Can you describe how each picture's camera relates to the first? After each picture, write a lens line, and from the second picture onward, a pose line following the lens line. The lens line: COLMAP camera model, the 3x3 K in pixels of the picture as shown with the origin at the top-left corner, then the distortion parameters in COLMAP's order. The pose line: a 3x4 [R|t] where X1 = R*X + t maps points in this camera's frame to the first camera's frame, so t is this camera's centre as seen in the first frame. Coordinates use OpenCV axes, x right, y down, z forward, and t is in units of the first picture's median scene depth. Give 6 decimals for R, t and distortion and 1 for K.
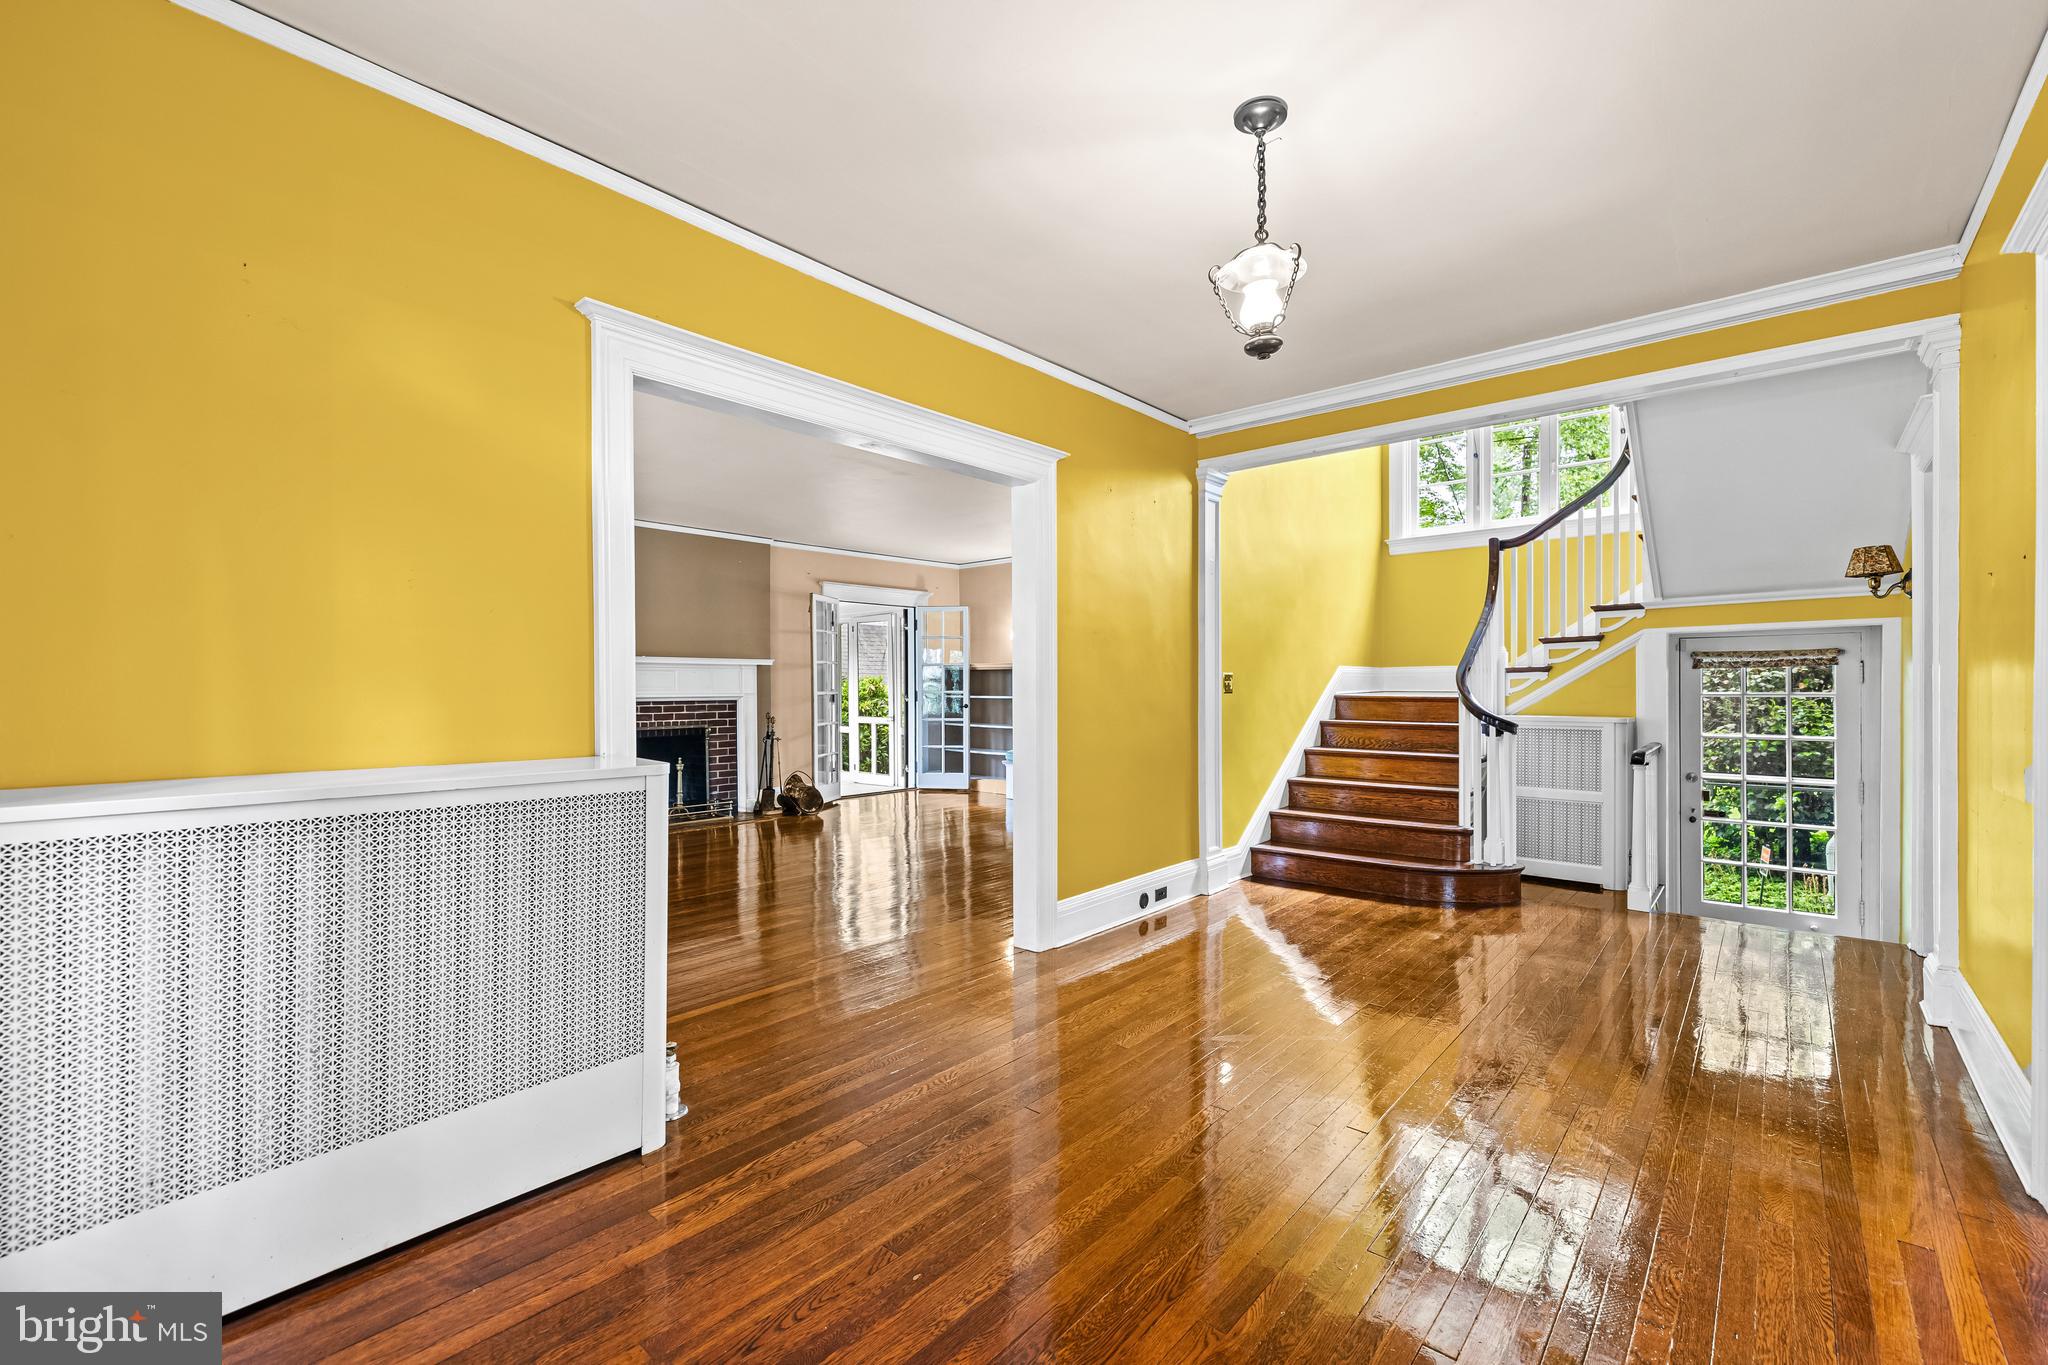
lens RADIAL K [[859.4, 0, 1020.1], [0, 859.4, 699.0], [0, 0, 1]] dist [0.004866, 0.000298]
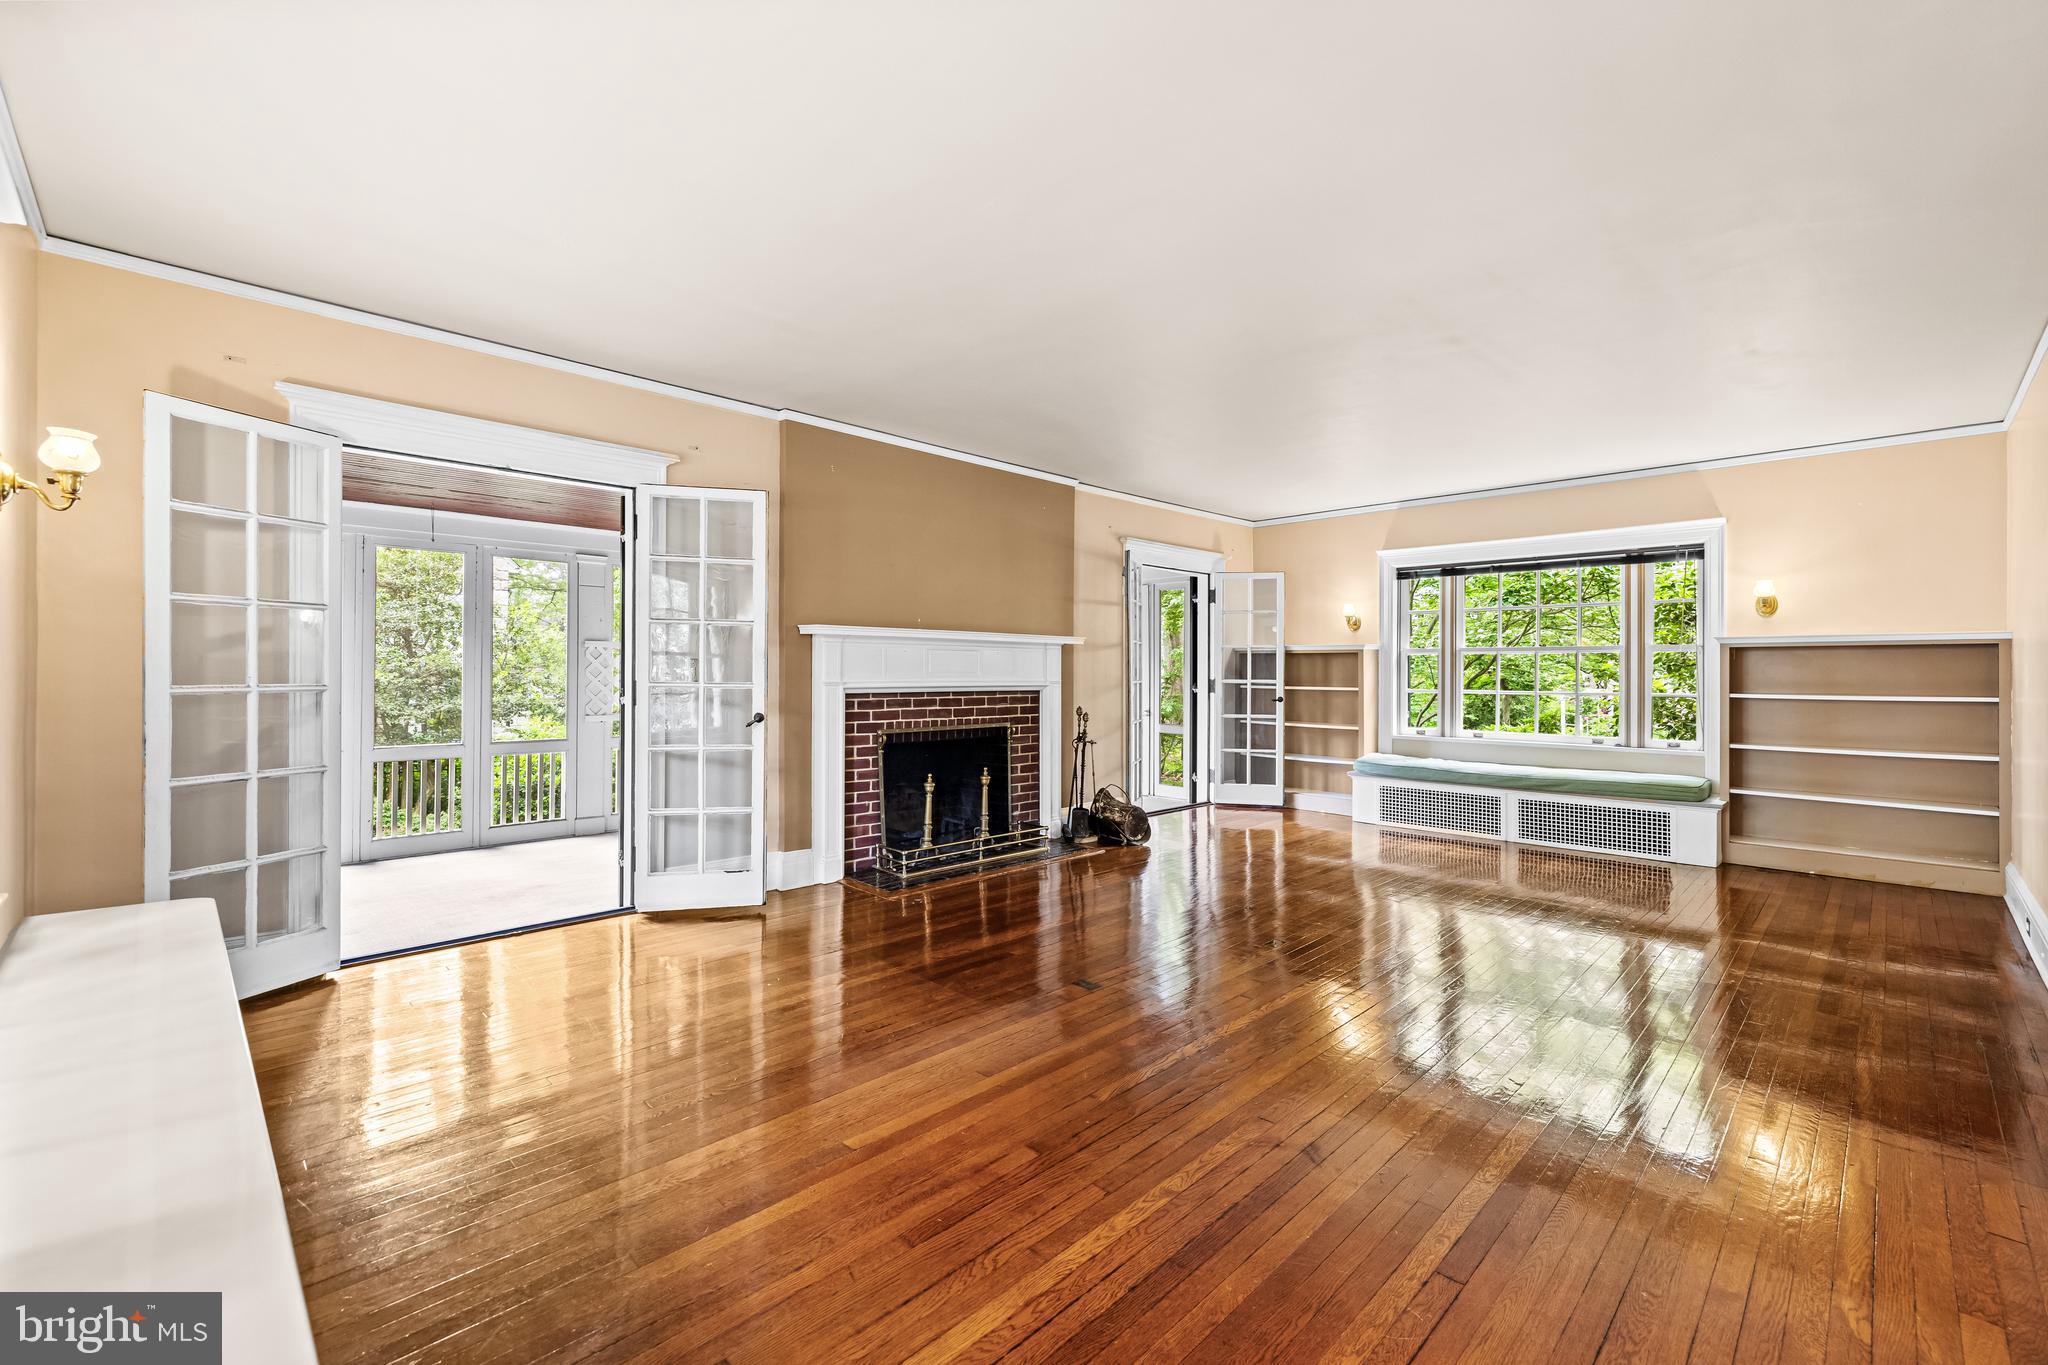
lens RADIAL K [[859.4, 0, 1029.9], [0, 859.4, 676.9], [0, 0, 1]] dist [0.004866, 0.000298]
pose [[0.997716, 0.007298, -0.067148, -0.277717], [-0.008071, 0.999904, -0.011246, -0.001816], [0.067060, 0.011762, 0.997680, 0.235826]]
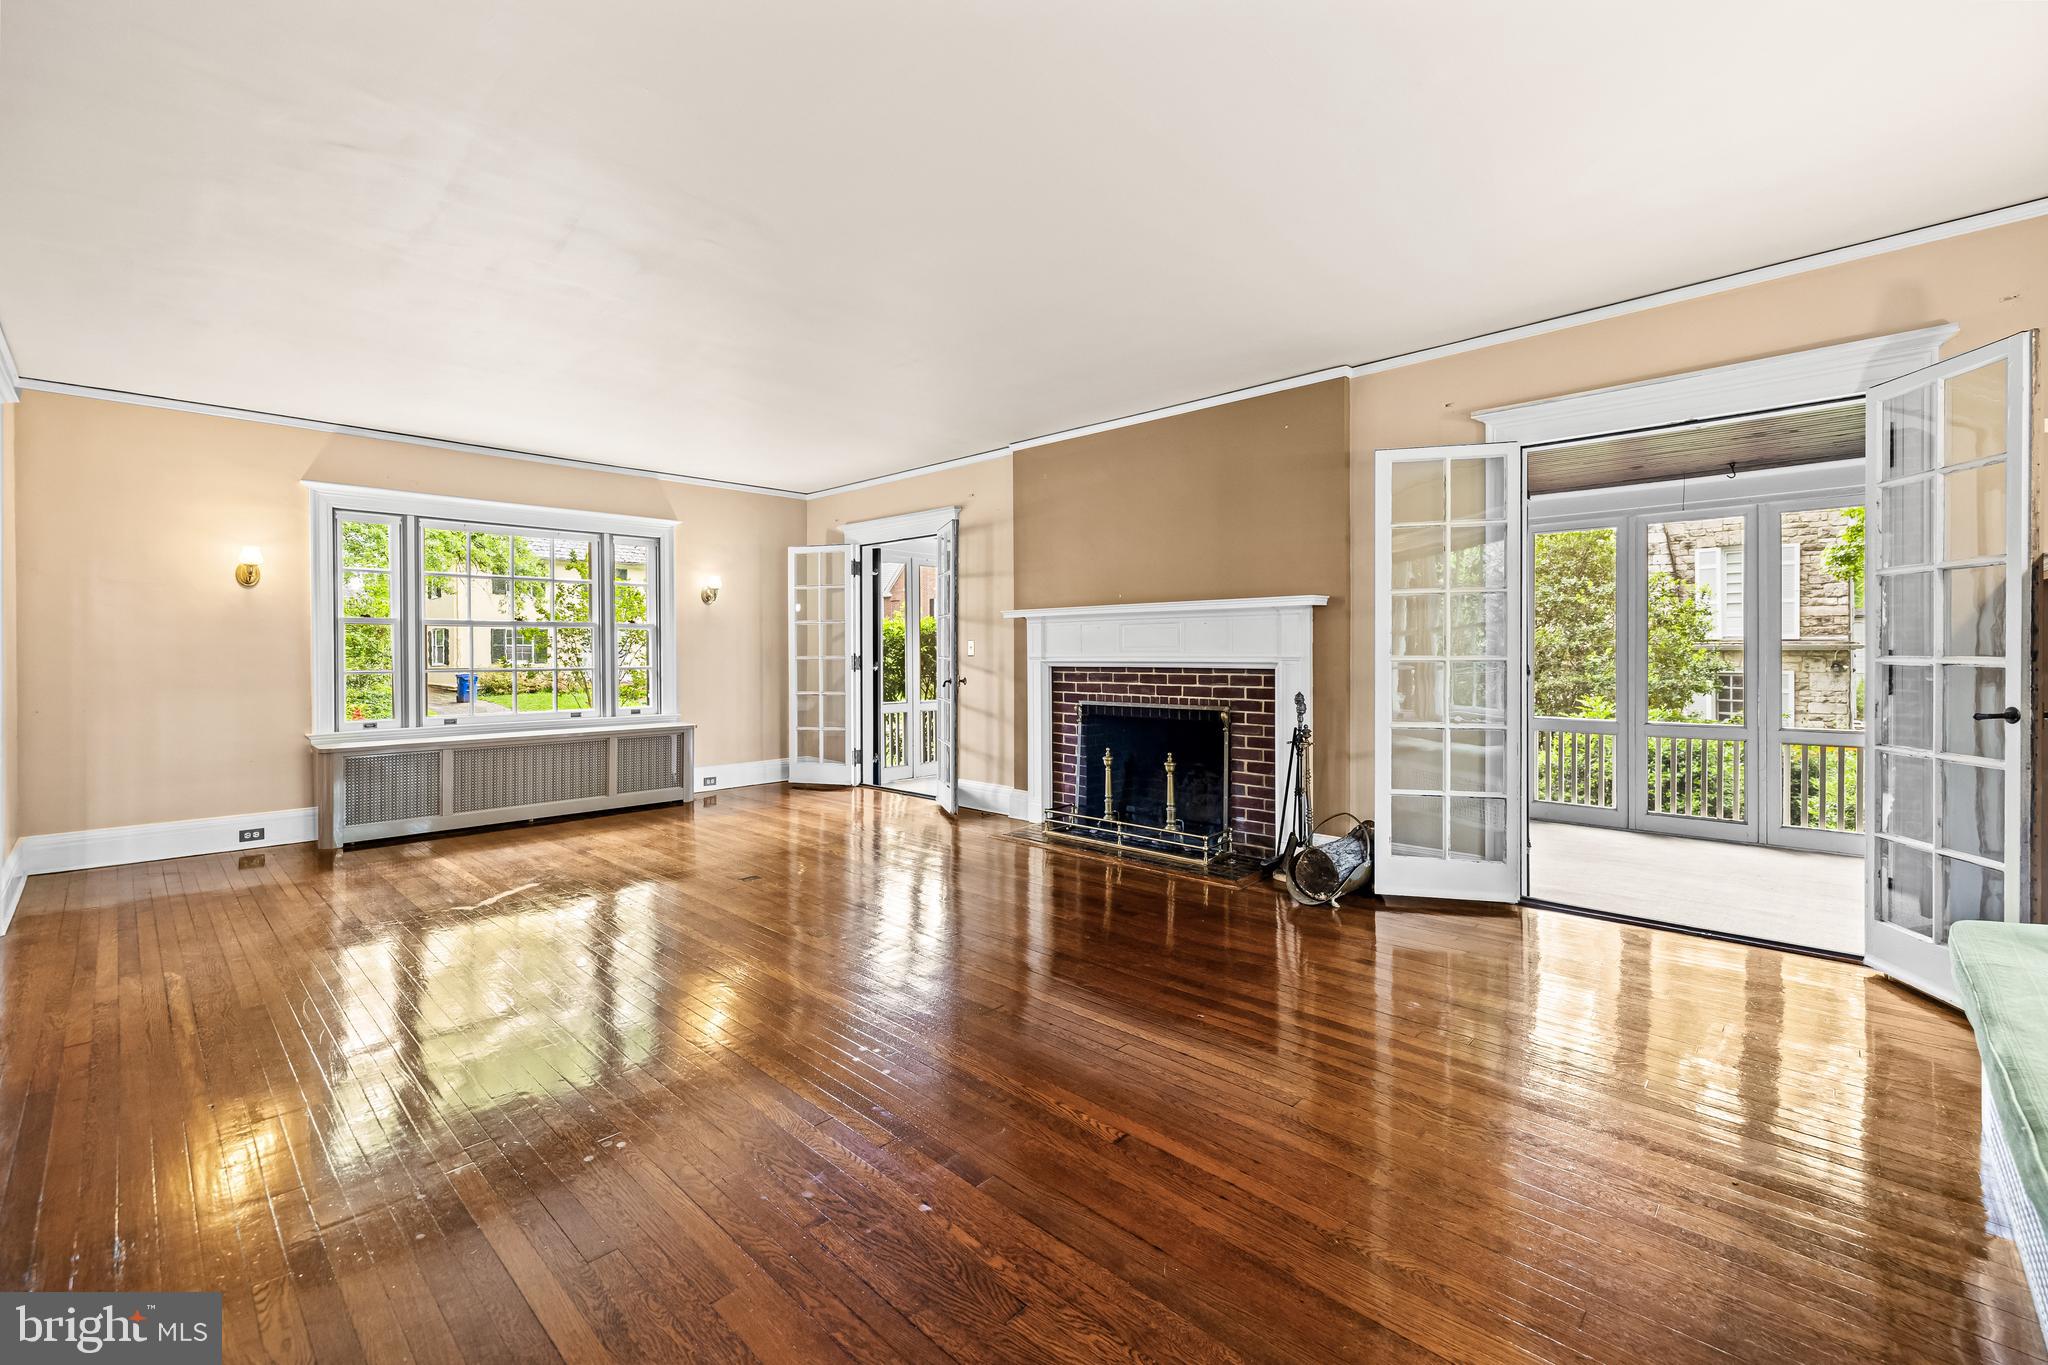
lens RADIAL K [[859.4, 0, 1050.9], [0, 859.4, 659.3], [0, 0, 1]] dist [0.004866, 0.000298]
pose [[-0.022509, 0.013690, -0.999653, 0.243772], [-0.008895, 0.999864, 0.013893, -0.011407], [0.999707, 0.009204, -0.022384, 0.832004]]
